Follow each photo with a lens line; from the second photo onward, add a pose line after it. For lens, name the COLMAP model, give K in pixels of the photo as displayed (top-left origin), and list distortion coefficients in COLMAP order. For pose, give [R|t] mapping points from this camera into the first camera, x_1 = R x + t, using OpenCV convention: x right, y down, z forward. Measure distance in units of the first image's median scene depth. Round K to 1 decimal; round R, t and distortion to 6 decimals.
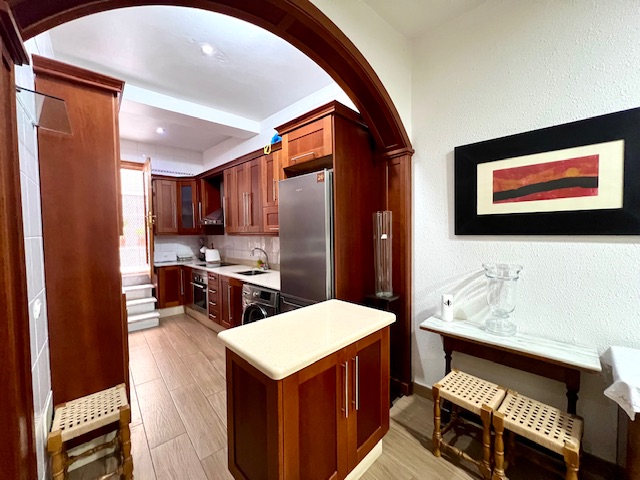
lens RADIAL K [[254.5, 0, 320.6], [0, 254.5, 237.8], [0, 0, 1]] dist [-0.006591, 0.000390]
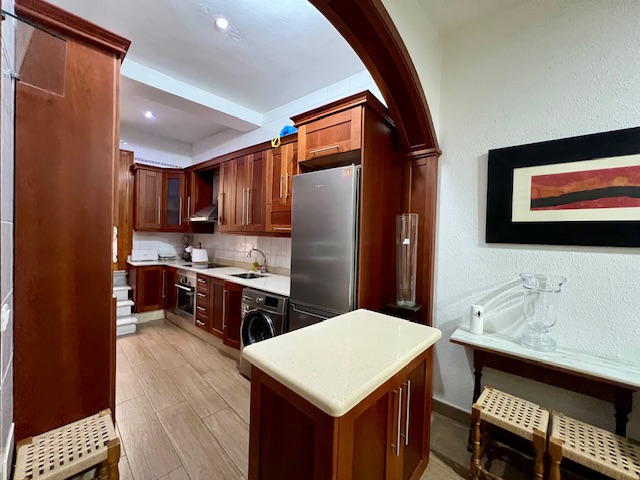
lens RADIAL K [[254.5, 0, 320.1], [0, 254.5, 237.9], [0, 0, 1]] dist [-0.006591, 0.000390]
pose [[0.995700, 0.040516, 0.083312, -0.165082], [-0.039032, 0.999050, -0.019366, 0.014663], [-0.084018, 0.016031, 0.996335, 0.109619]]
